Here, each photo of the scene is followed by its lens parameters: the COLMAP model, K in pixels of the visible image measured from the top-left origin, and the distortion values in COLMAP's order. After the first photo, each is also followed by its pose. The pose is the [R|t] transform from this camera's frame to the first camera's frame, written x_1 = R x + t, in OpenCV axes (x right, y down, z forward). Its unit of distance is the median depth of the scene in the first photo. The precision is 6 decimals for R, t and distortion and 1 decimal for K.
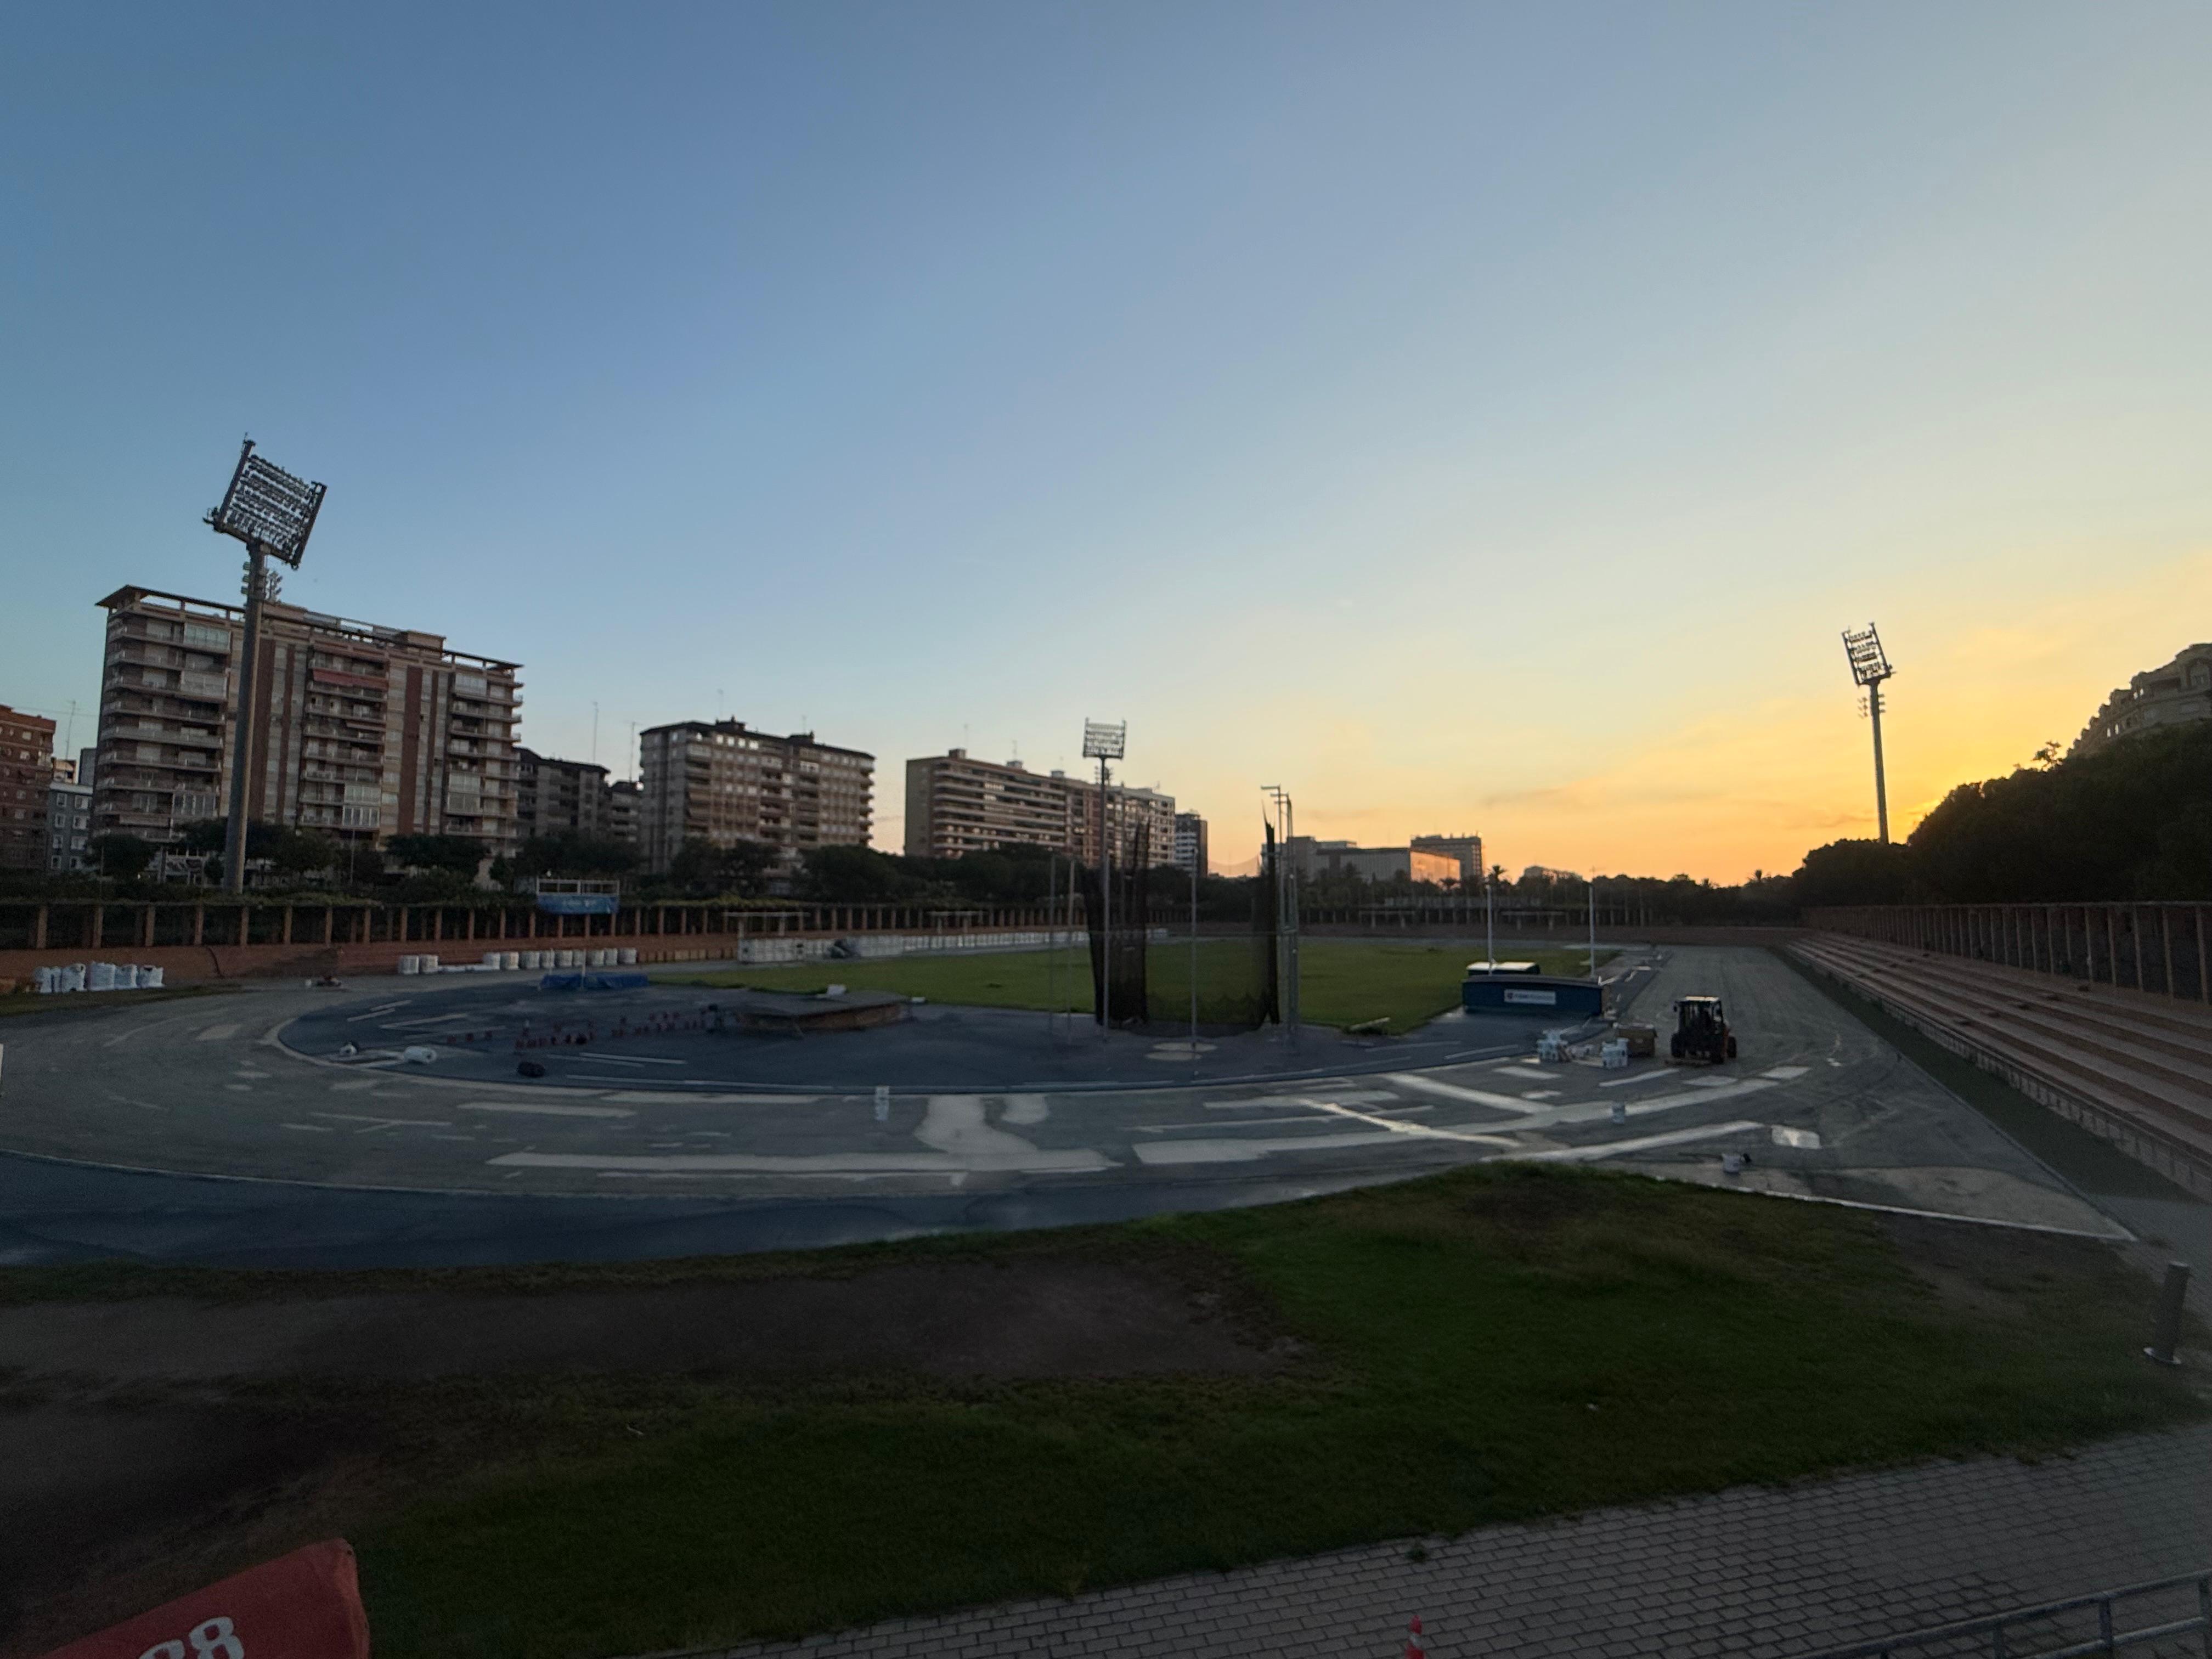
lens RADIAL K [[963.7, 0, 1096.4], [0, 963.7, 825.3], [0, 0, 1]] dist [0.007356, -0.000331]
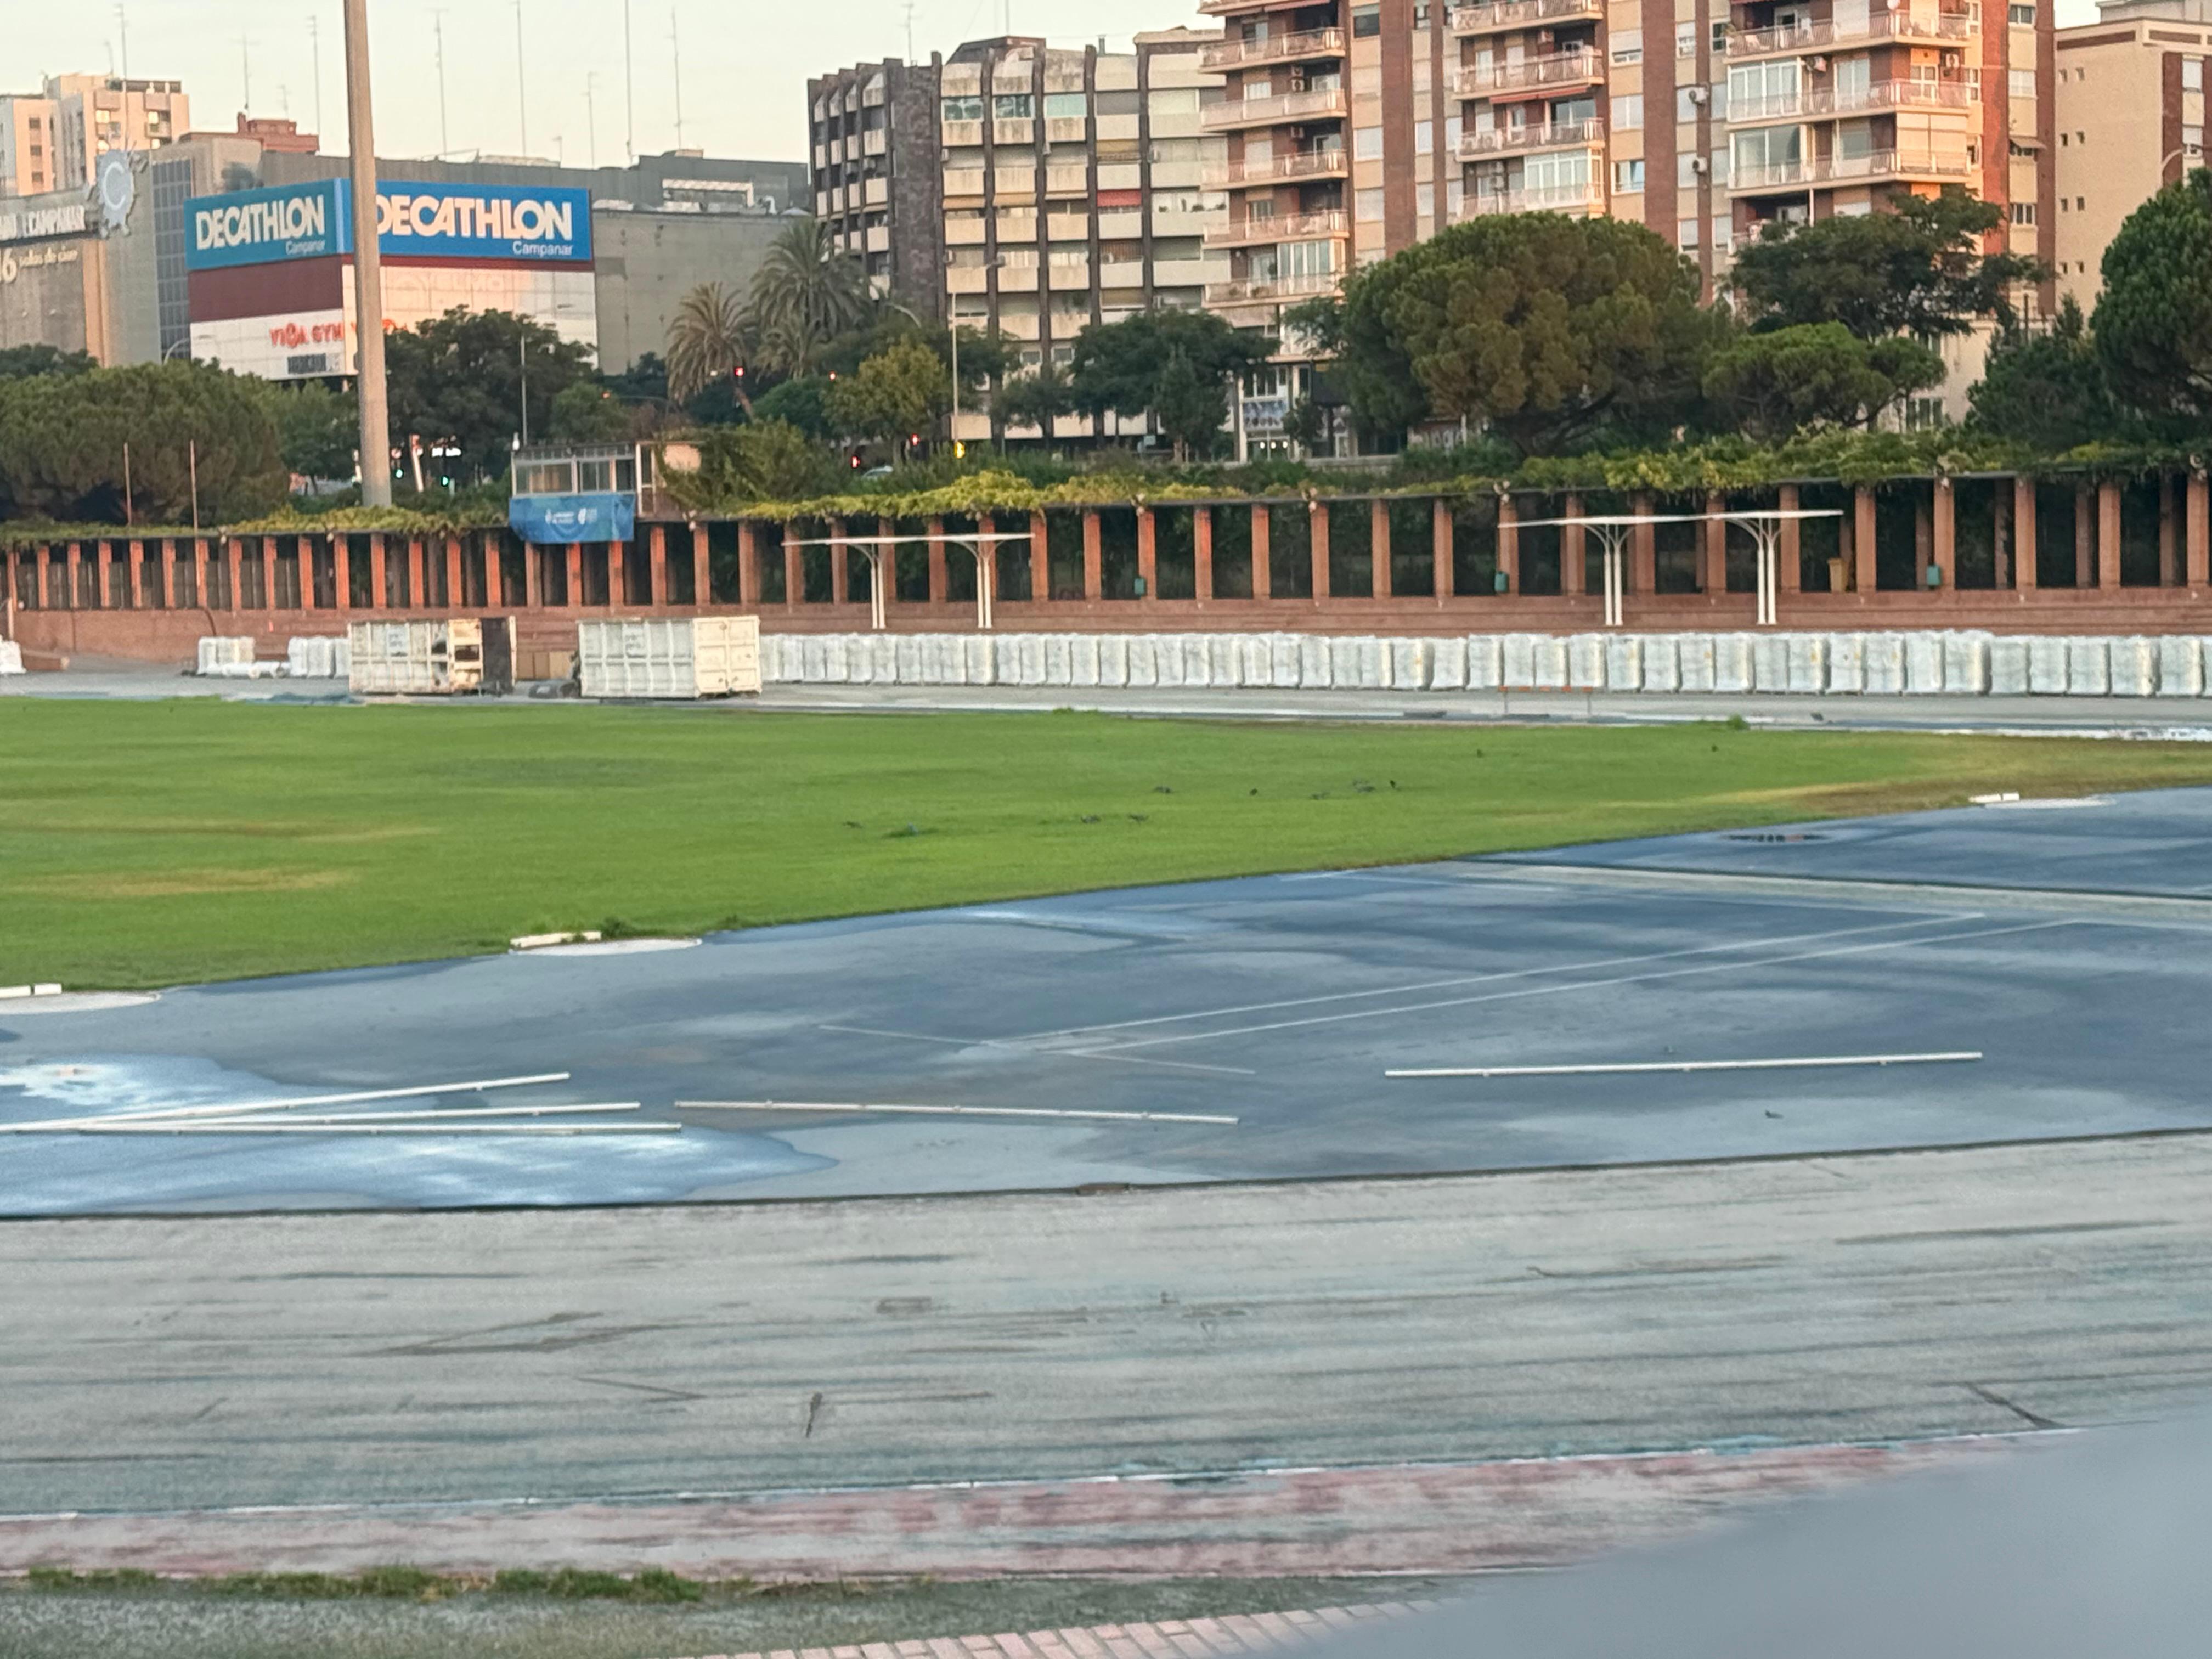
lens RADIAL K [[4429.1, 0, 1139.7], [0, 4429.1, 844.4], [0, 0, 1]] dist [0.152307, -0.082179]
pose [[-0.253460, 0.072294, -0.964641, 0.854687], [0.109711, 0.992918, 0.045586, 0.118754], [0.961104, -0.094278, -0.259597, 1.280230]]
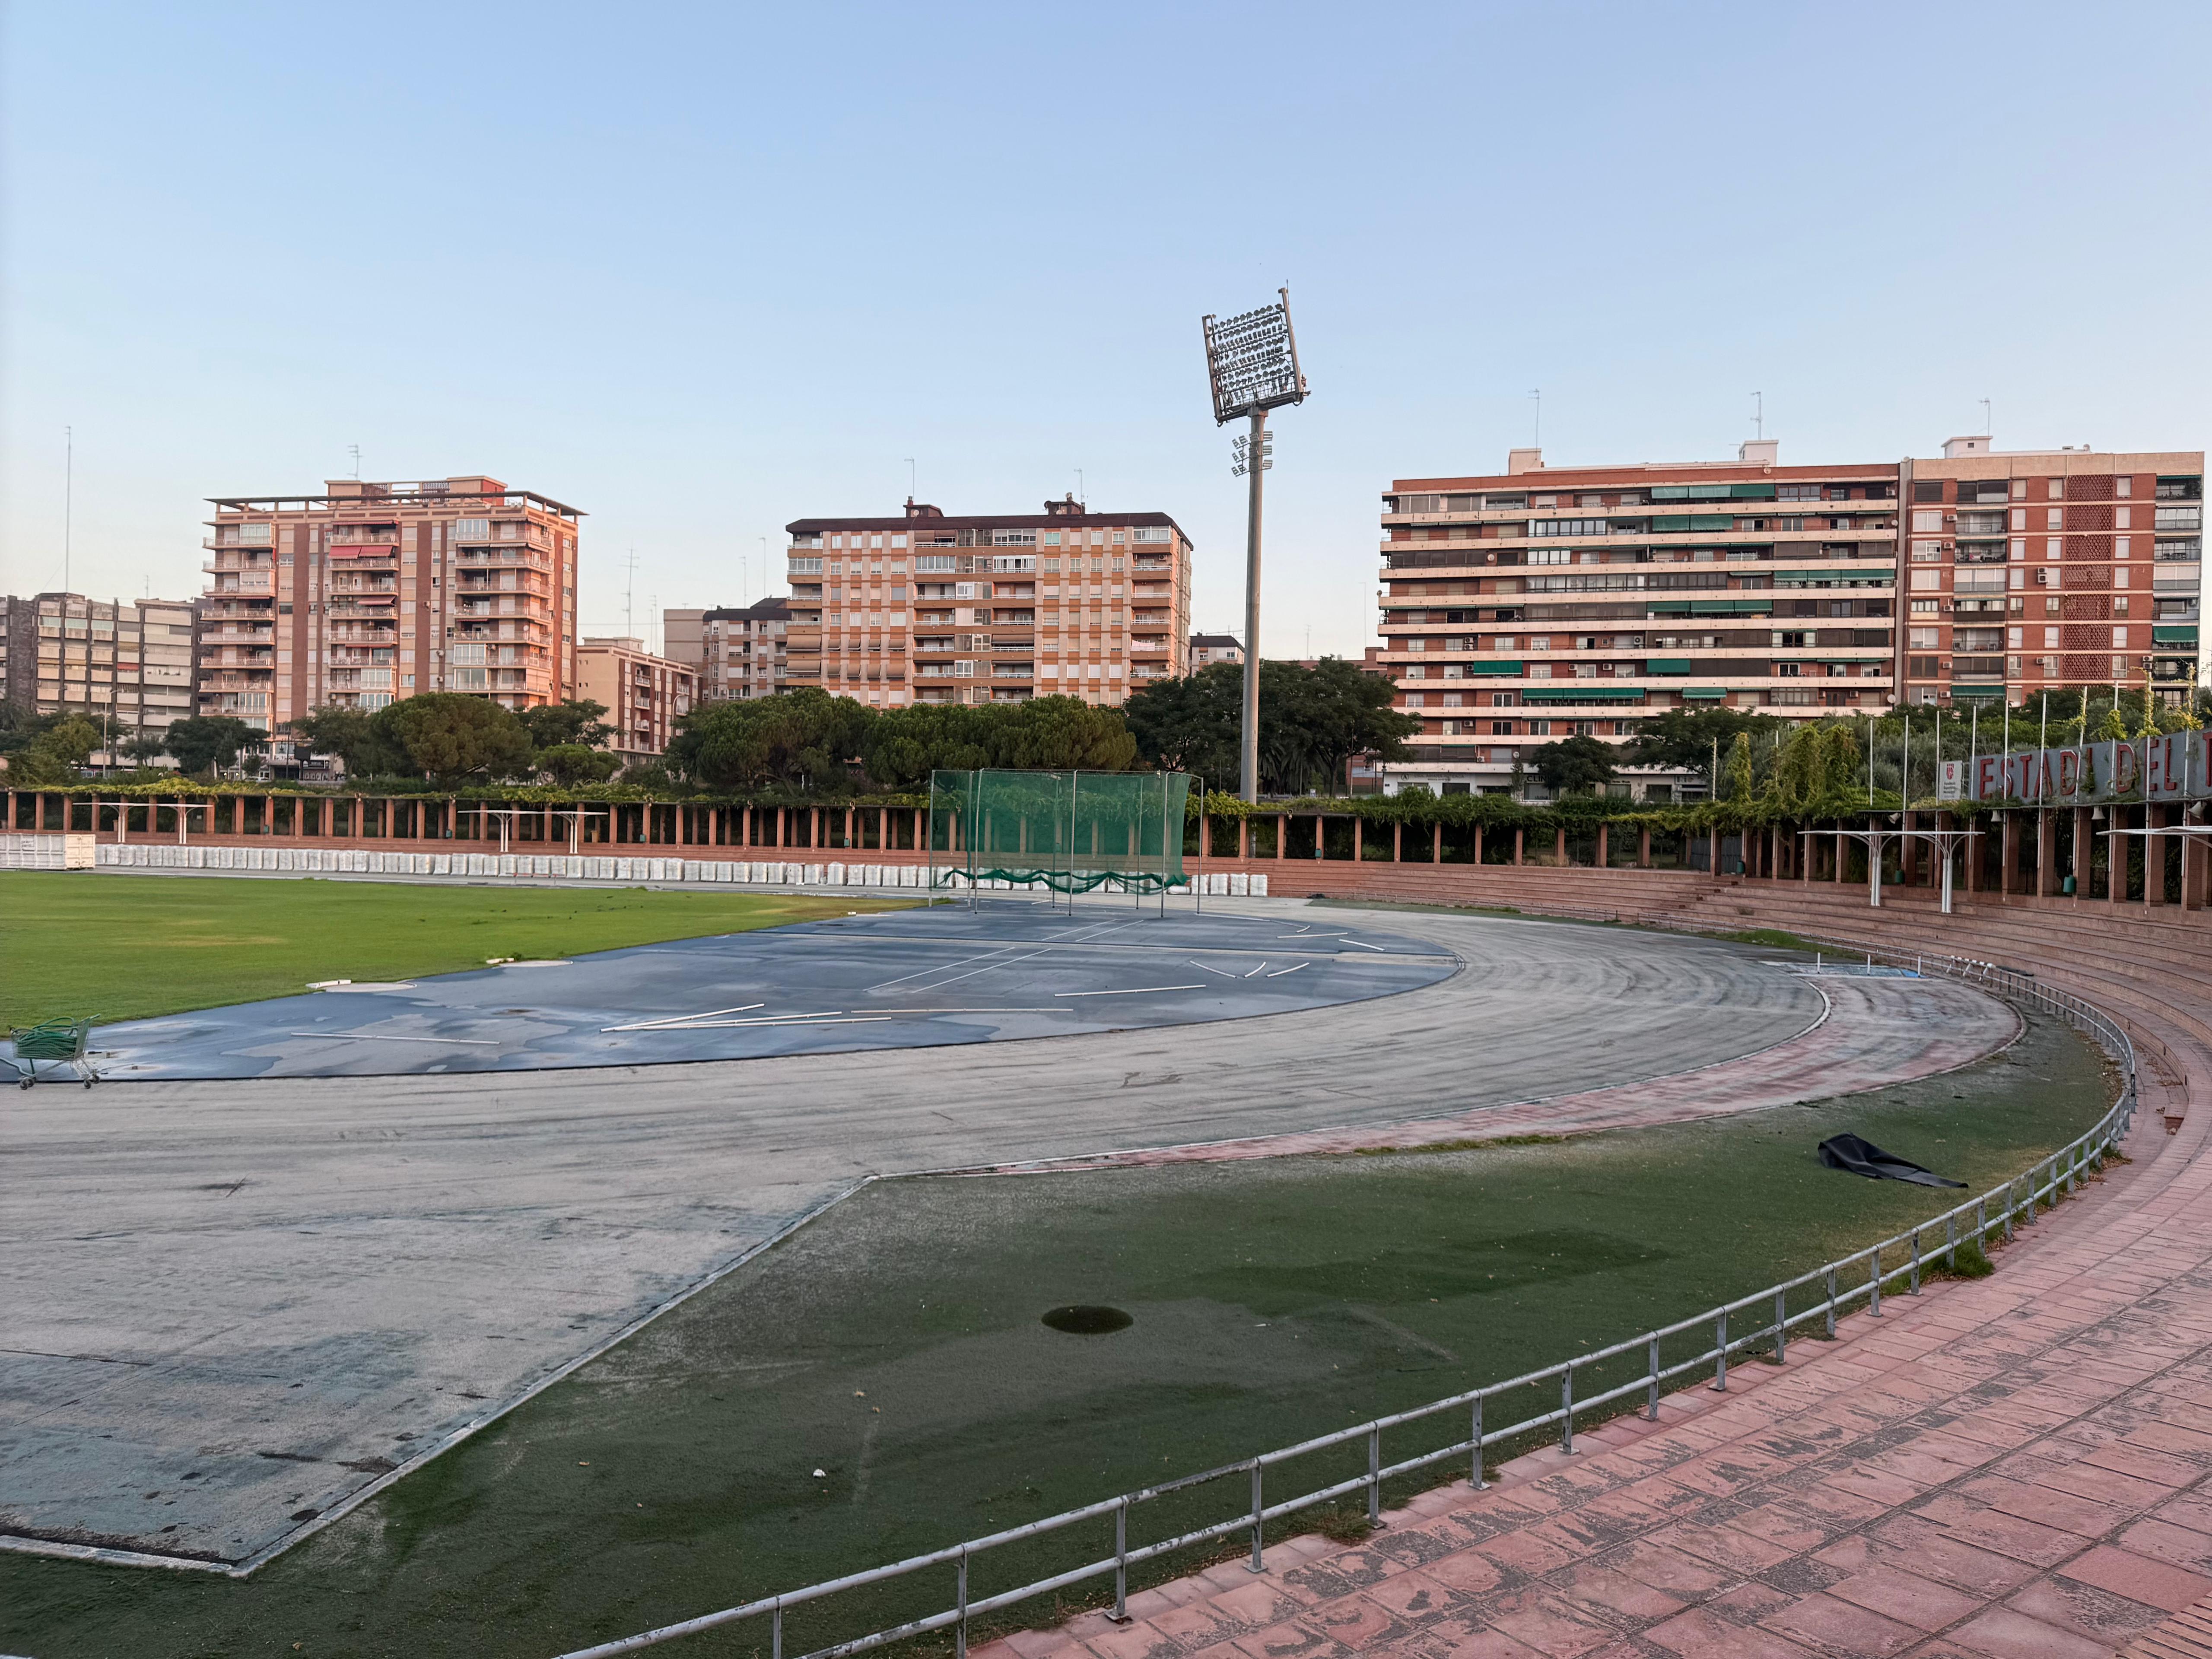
lens RADIAL K [[1554.3, 0, 1095.9], [0, 1554.3, 830.6], [0, 0, 1]] dist [0.050333, -0.066421]
pose [[0.363604, 0.005335, -0.931538, 0.844147], [0.060670, 0.997725, 0.029395, 0.108116], [0.929576, -0.067205, 0.362453, 1.112449]]
